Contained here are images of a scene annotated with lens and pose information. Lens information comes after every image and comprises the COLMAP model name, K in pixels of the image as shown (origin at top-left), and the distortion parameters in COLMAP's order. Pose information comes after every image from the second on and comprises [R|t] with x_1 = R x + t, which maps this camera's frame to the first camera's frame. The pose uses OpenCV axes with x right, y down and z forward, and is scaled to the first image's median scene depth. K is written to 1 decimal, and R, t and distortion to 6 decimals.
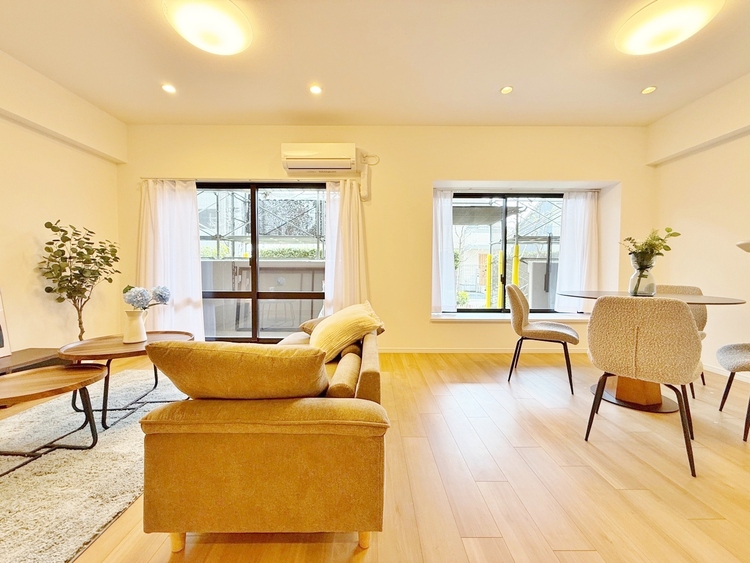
lens RADIAL K [[298.7, 0, 371.2], [0, 298.7, 280.0], [0, 0, 1]] dist [-0.001268, 0.000769]
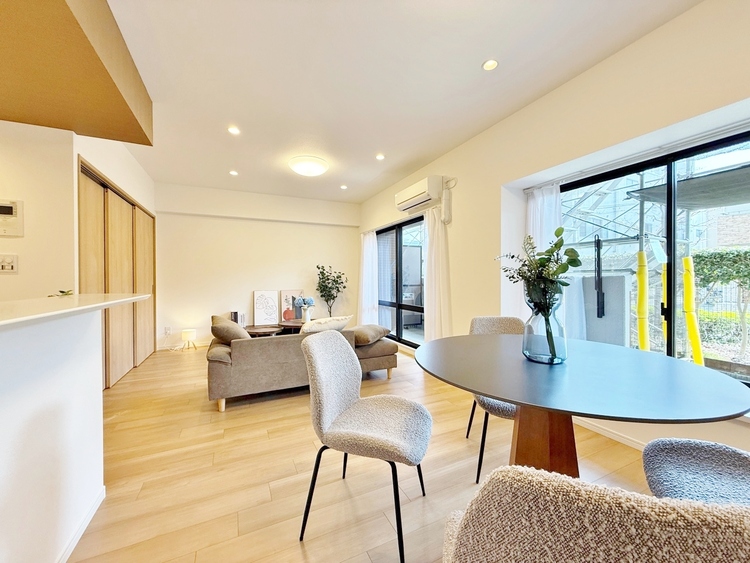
lens RADIAL K [[298.7, 0, 373.7], [0, 298.7, 280.6], [0, 0, 1]] dist [-0.001268, 0.000769]
pose [[0.425876, -0.001233, -0.904781, 0.819918], [-0.022369, 0.999679, -0.011892, -0.048356], [0.904505, 0.025304, 0.425712, 0.328914]]
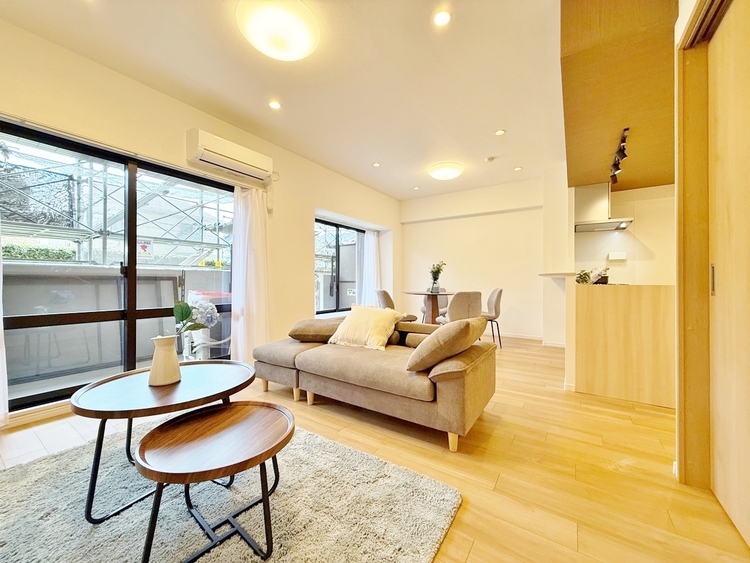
lens RADIAL K [[298.7, 0, 371.3], [0, 298.7, 280.5], [0, 0, 1]] dist [-0.001268, 0.000769]
pose [[0.565498, 0.001192, 0.824749, -0.674067], [0.026876, 0.999441, -0.019872, -0.001833], [-0.824312, 0.033403, 0.565150, 0.129942]]
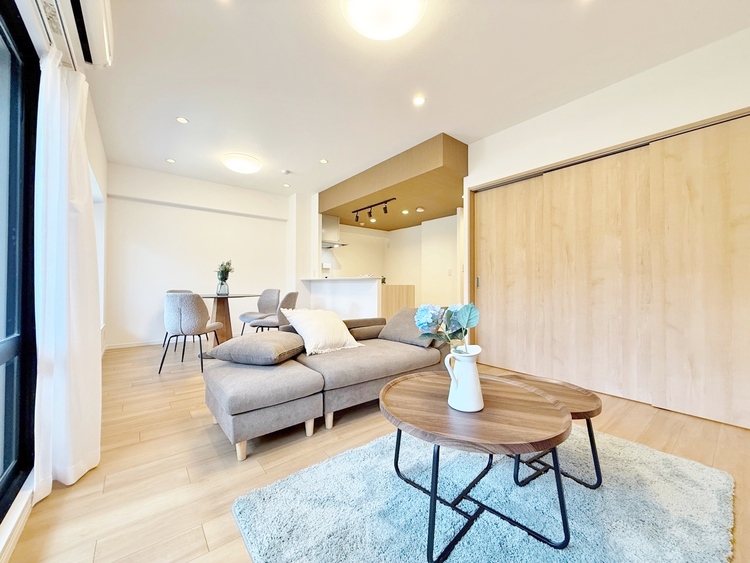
lens RADIAL K [[298.7, 0, 372.3], [0, 298.7, 281.8], [0, 0, 1]] dist [-0.001268, 0.000769]
pose [[-0.619388, 0.001487, 0.785084, -0.692372], [0.020965, 0.999673, 0.014647, -0.023994], [-0.784805, 0.025531, -0.619216, 0.919076]]
